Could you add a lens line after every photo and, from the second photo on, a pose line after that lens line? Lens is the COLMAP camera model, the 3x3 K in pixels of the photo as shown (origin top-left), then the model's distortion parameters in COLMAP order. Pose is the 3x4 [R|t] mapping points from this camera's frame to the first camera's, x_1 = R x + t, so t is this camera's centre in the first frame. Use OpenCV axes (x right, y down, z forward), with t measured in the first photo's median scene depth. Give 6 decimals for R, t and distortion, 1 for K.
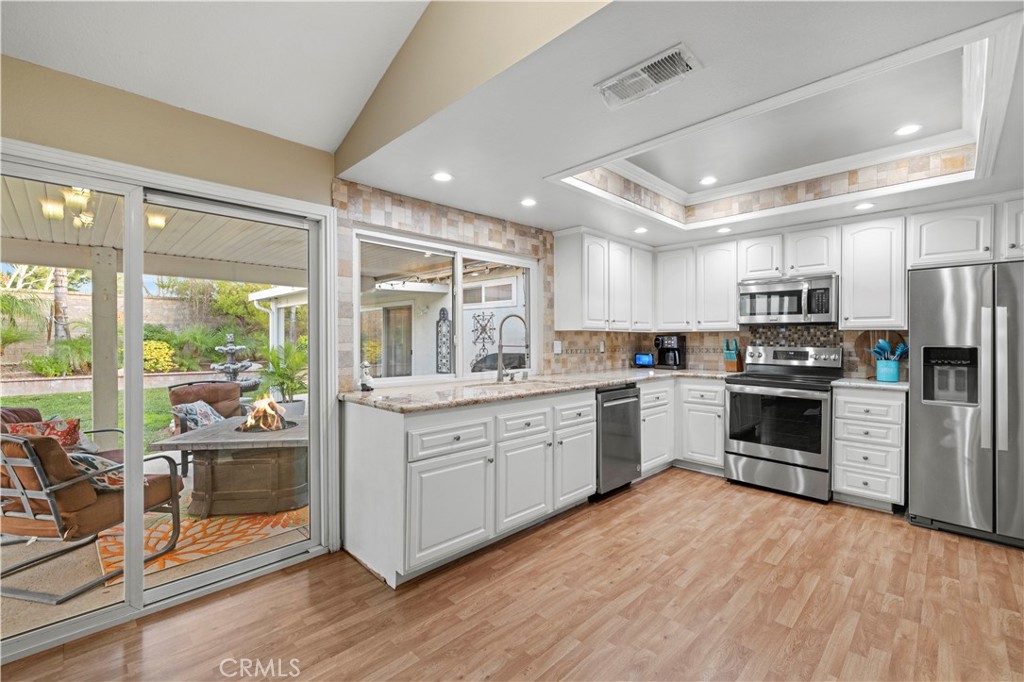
lens RADIAL K [[441.4, 0, 510.4], [0, 441.4, 337.9], [0, 0, 1]] dist [-0.000213, -0.000493]
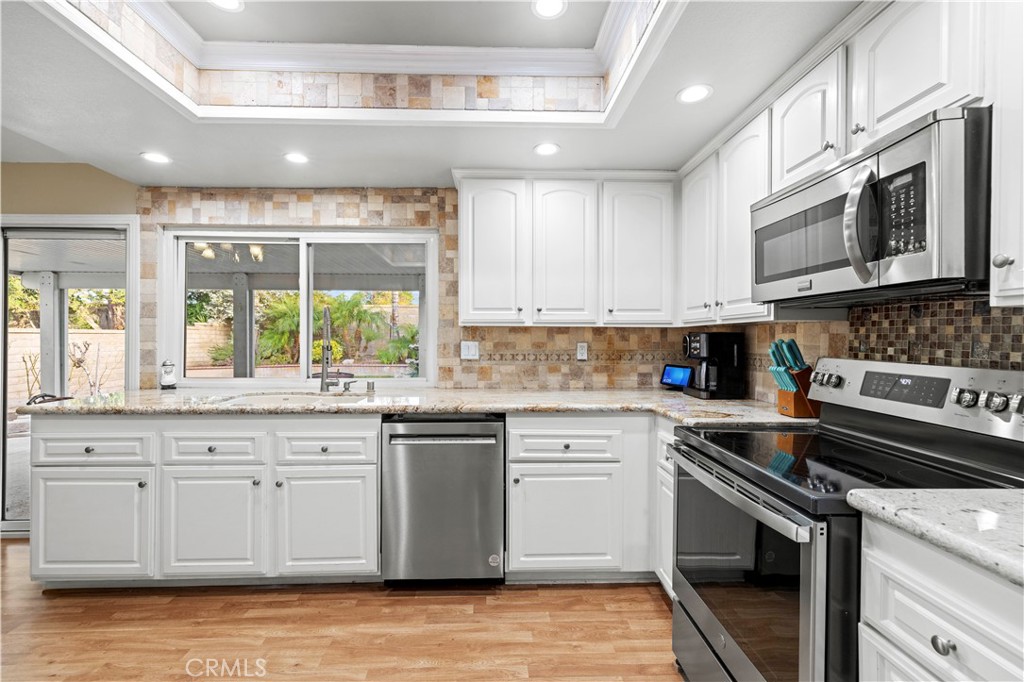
lens RADIAL K [[441.4, 0, 509.8], [0, 441.4, 342.9], [0, 0, 1]] dist [-0.000213, -0.000493]
pose [[0.727933, 0.007955, -0.685602, 0.637899], [-0.000232, 0.999935, 0.011356, 0.001141], [0.685648, -0.008107, 0.727888, 0.532480]]
